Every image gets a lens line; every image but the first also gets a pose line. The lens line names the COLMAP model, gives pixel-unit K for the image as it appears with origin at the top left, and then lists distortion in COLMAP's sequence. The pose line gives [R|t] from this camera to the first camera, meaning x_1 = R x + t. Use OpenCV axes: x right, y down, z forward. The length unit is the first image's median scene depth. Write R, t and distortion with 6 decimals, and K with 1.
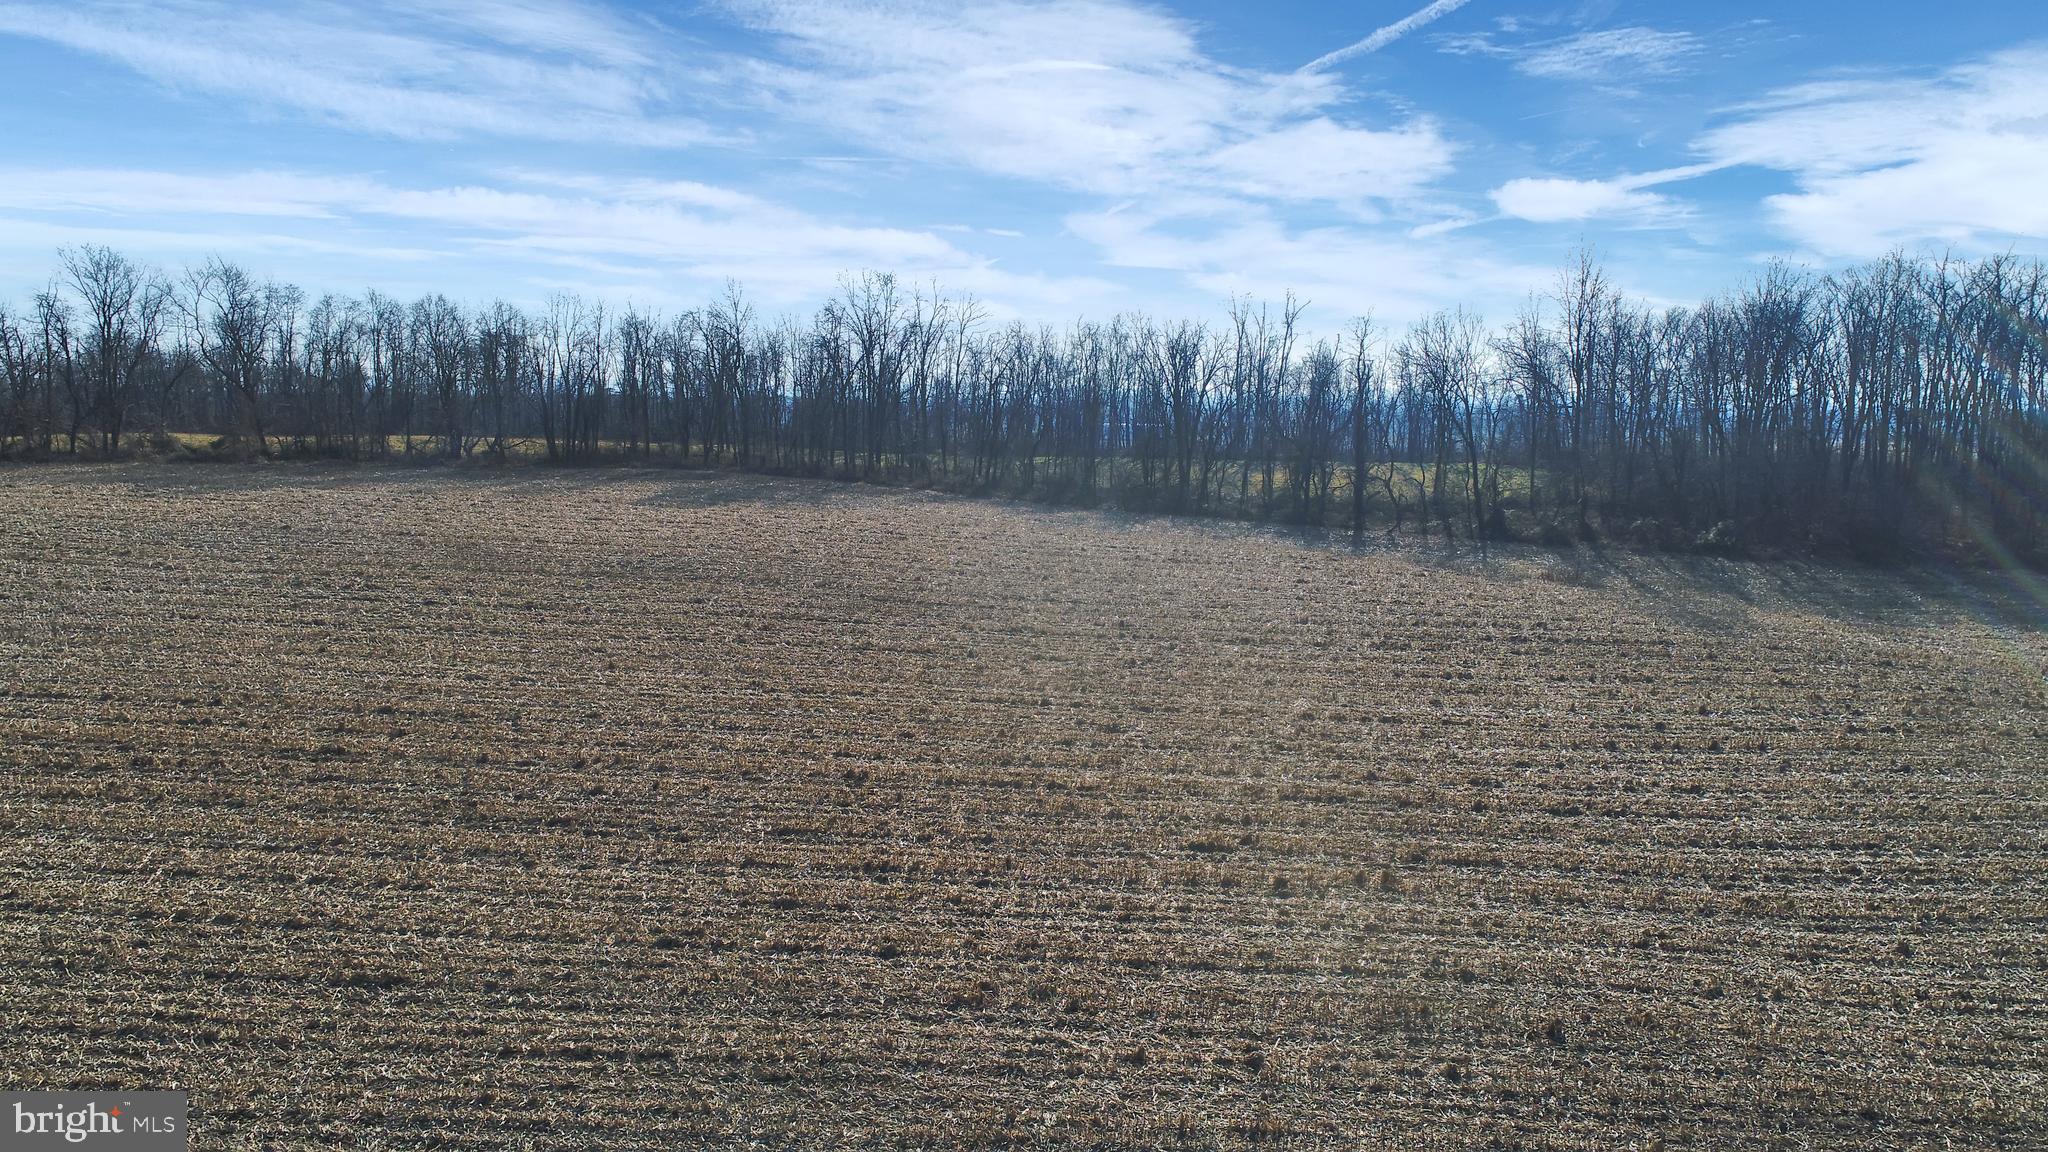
lens RADIAL K [[1372.8, 0, 1021.7], [0, 1372.8, 576.1], [0, 0, 1]] dist [0.001587, -0.000761]
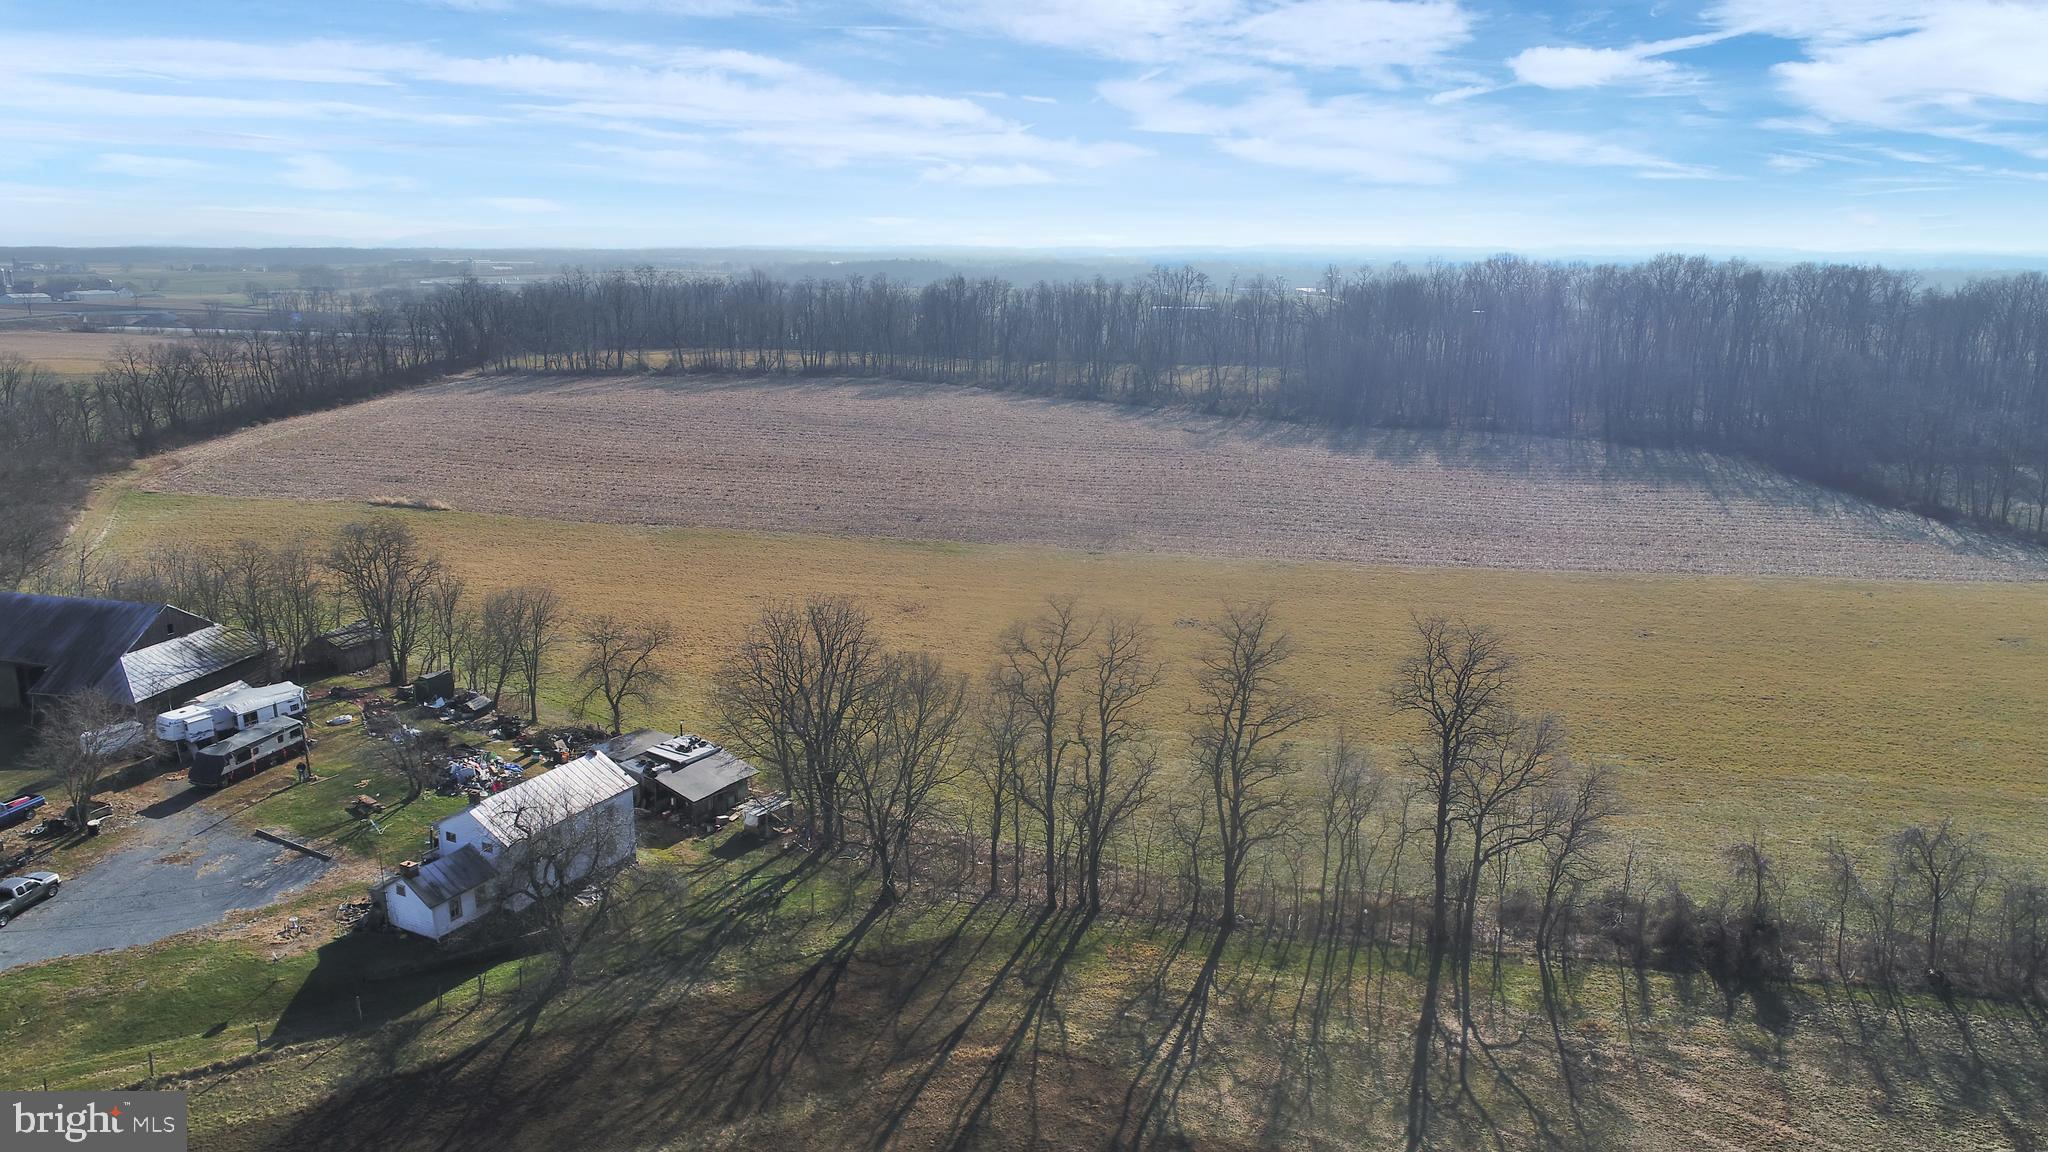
lens RADIAL K [[1372.8, 0, 1021.7], [0, 1372.8, 576.1], [0, 0, 1]] dist [0.001587, -0.000761]
pose [[0.995206, 0.019811, -0.095776, 0.605811], [-0.009310, 0.994012, 0.108869, -0.012660], [0.097359, -0.107456, 0.989431, -3.174912]]
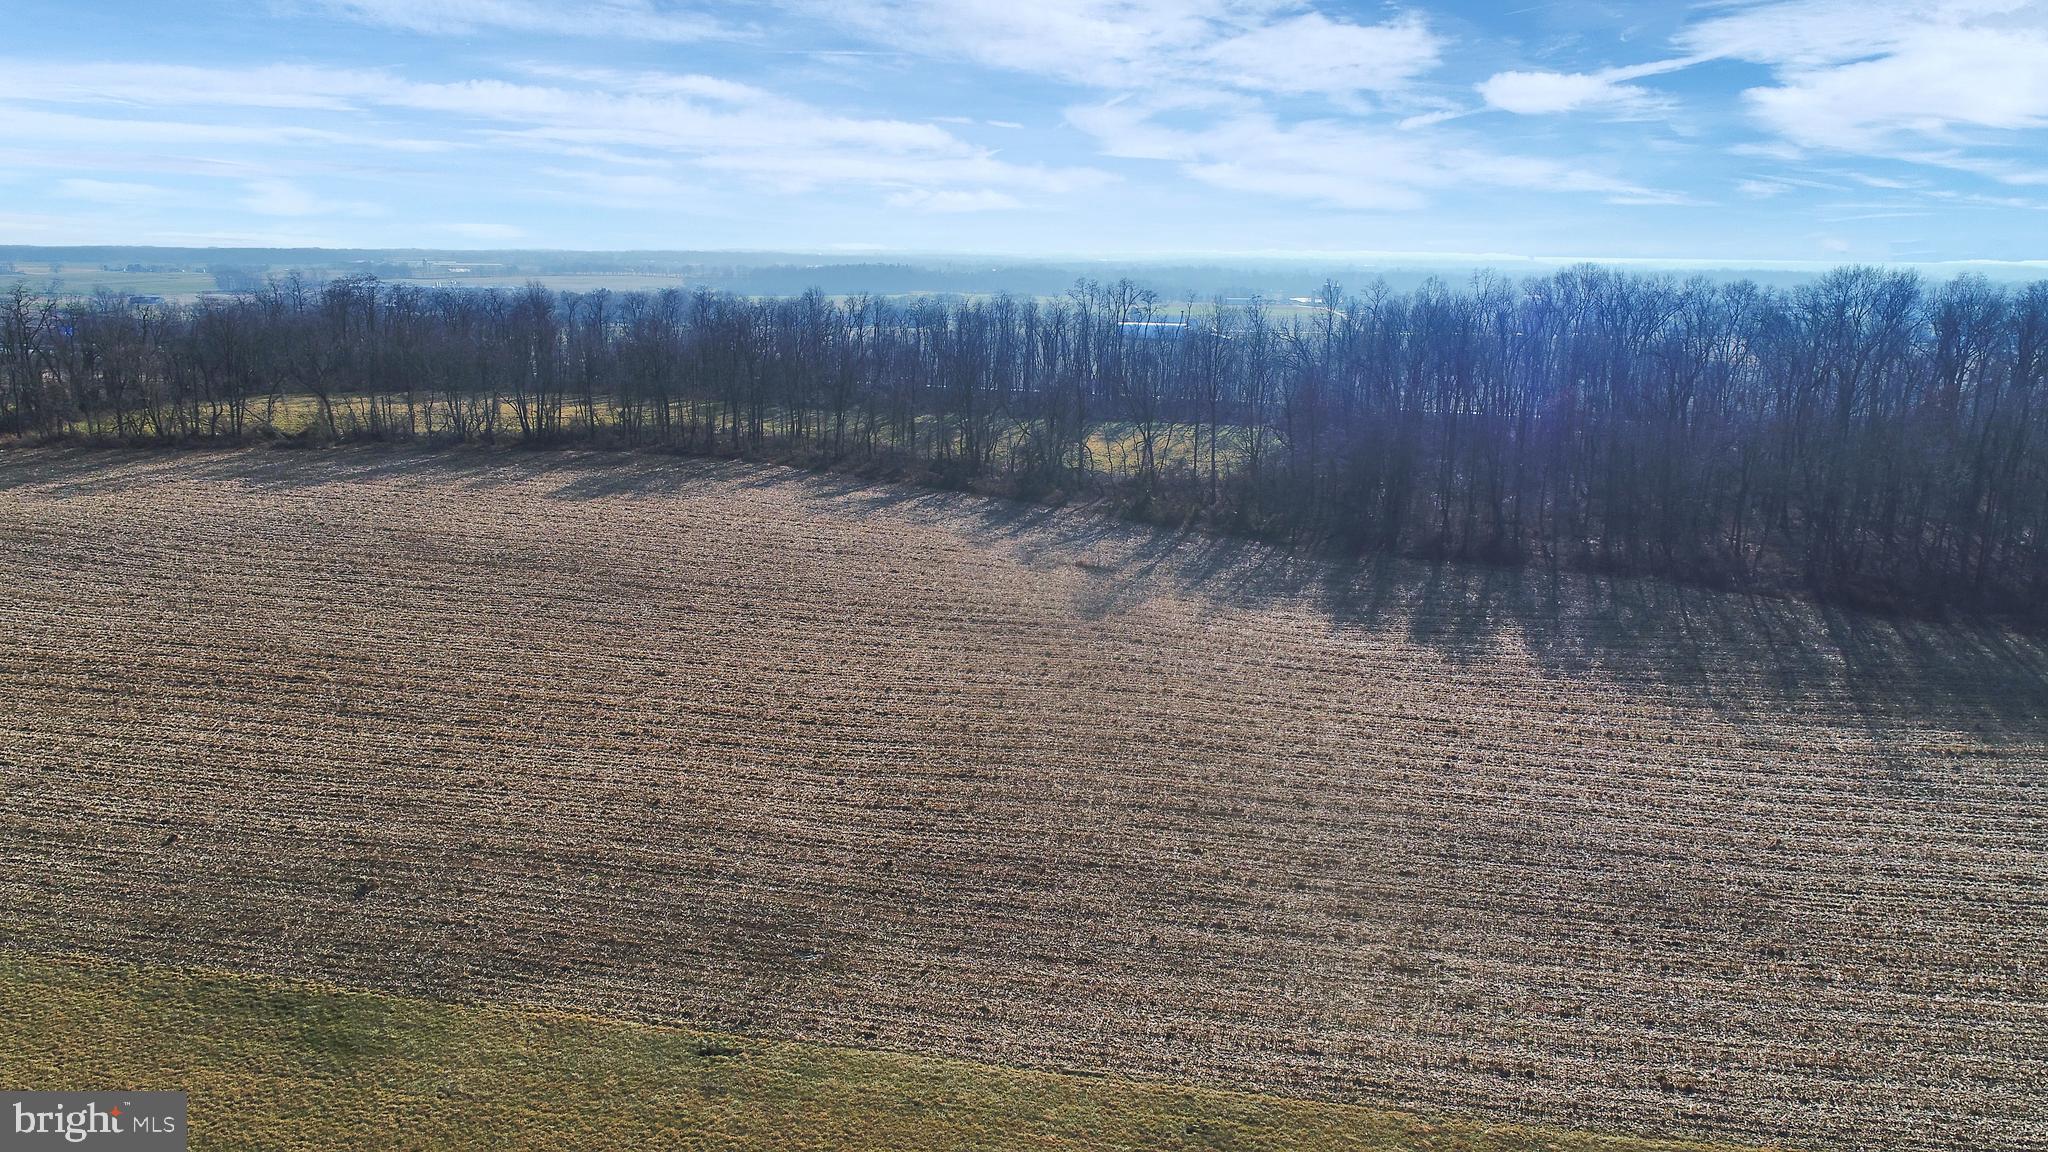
lens RADIAL K [[1372.8, 0, 1021.7], [0, 1372.8, 576.1], [0, 0, 1]] dist [0.001587, -0.000761]
pose [[0.995328, 0.024144, -0.093487, 0.852015], [-0.014102, 0.994200, 0.106618, -0.283916], [0.095519, -0.104801, 0.989895, -1.067130]]
